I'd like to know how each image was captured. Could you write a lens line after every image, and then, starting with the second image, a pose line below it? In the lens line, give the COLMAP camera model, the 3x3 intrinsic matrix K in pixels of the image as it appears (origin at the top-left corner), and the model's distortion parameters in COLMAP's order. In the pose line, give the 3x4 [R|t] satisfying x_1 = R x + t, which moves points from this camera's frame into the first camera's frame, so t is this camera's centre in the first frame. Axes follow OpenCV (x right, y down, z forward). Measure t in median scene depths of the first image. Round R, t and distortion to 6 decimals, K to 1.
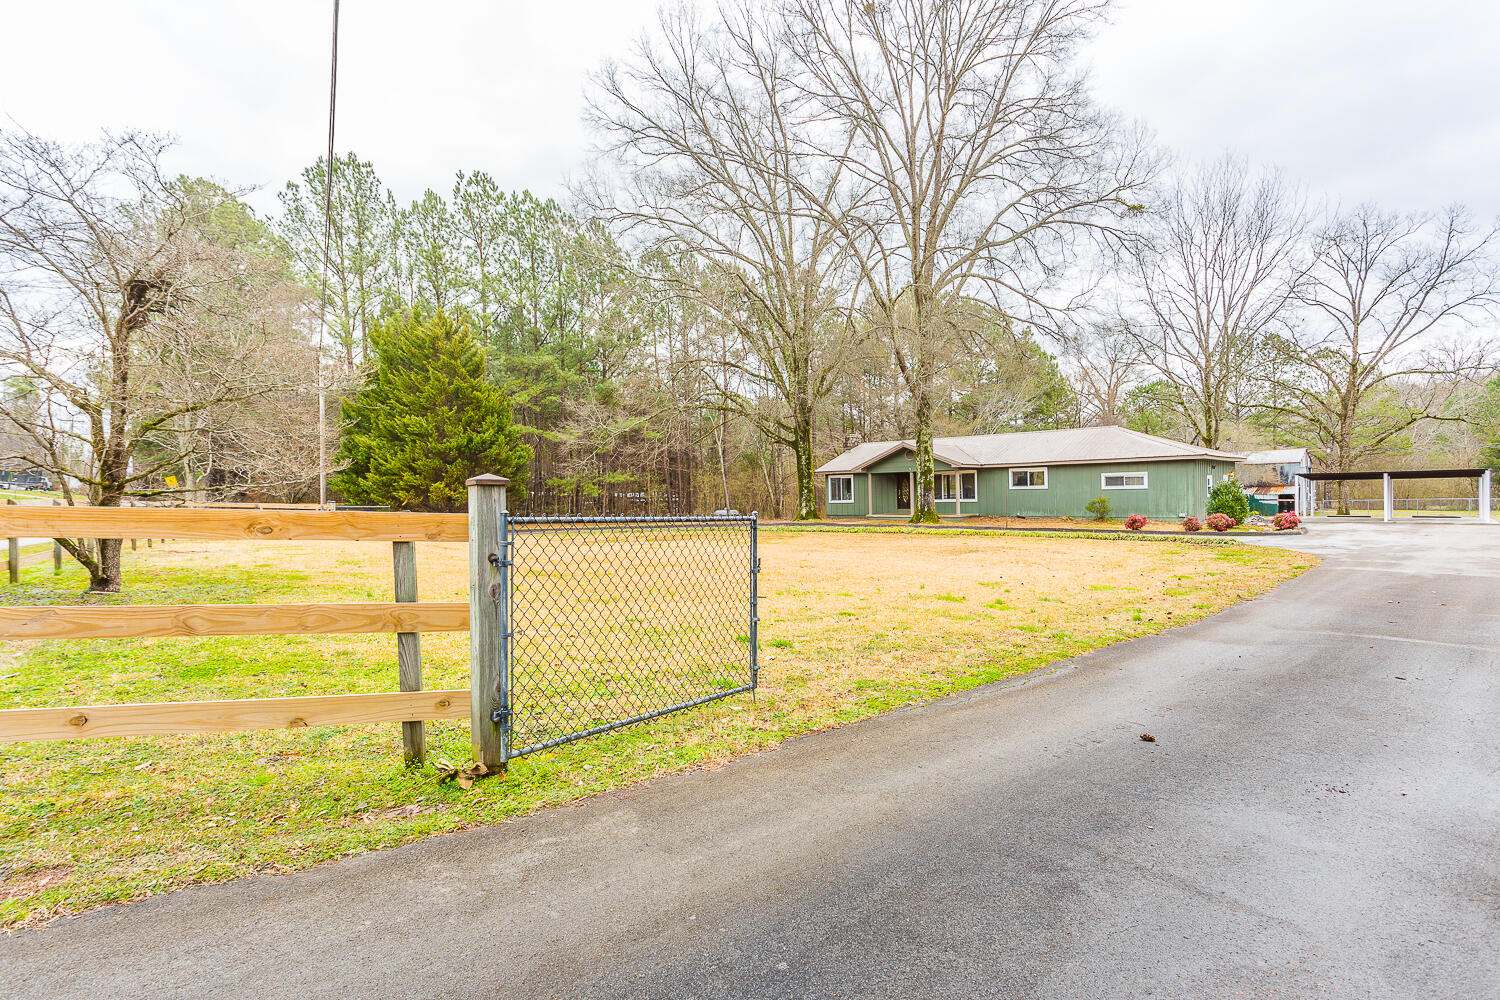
lens RADIAL K [[712.2, 0, 748.8], [0, 712.2, 495.6], [0, 0, 1]] dist [0.002921, 0.003383]
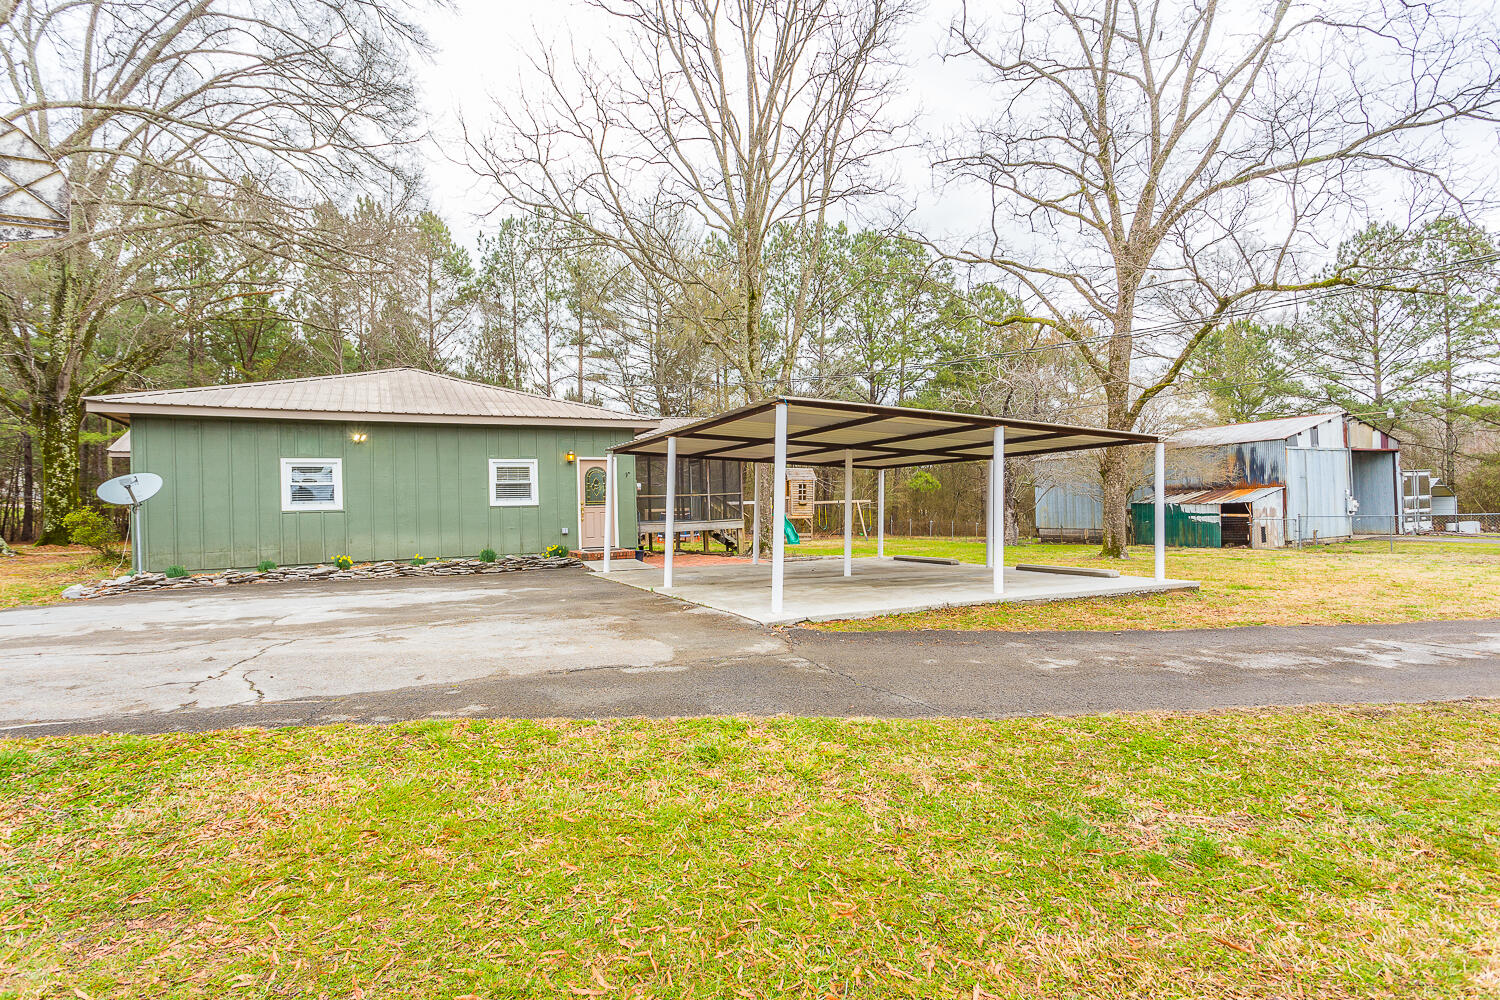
lens RADIAL K [[712.2, 0, 750.9], [0, 712.2, 504.9], [0, 0, 1]] dist [0.002921, 0.003383]
pose [[0.935395, -0.003730, -0.353585, 0.941074], [0.002164, 0.999986, -0.004826, 0.001165], [0.353598, 0.003749, 0.935390, 0.632770]]
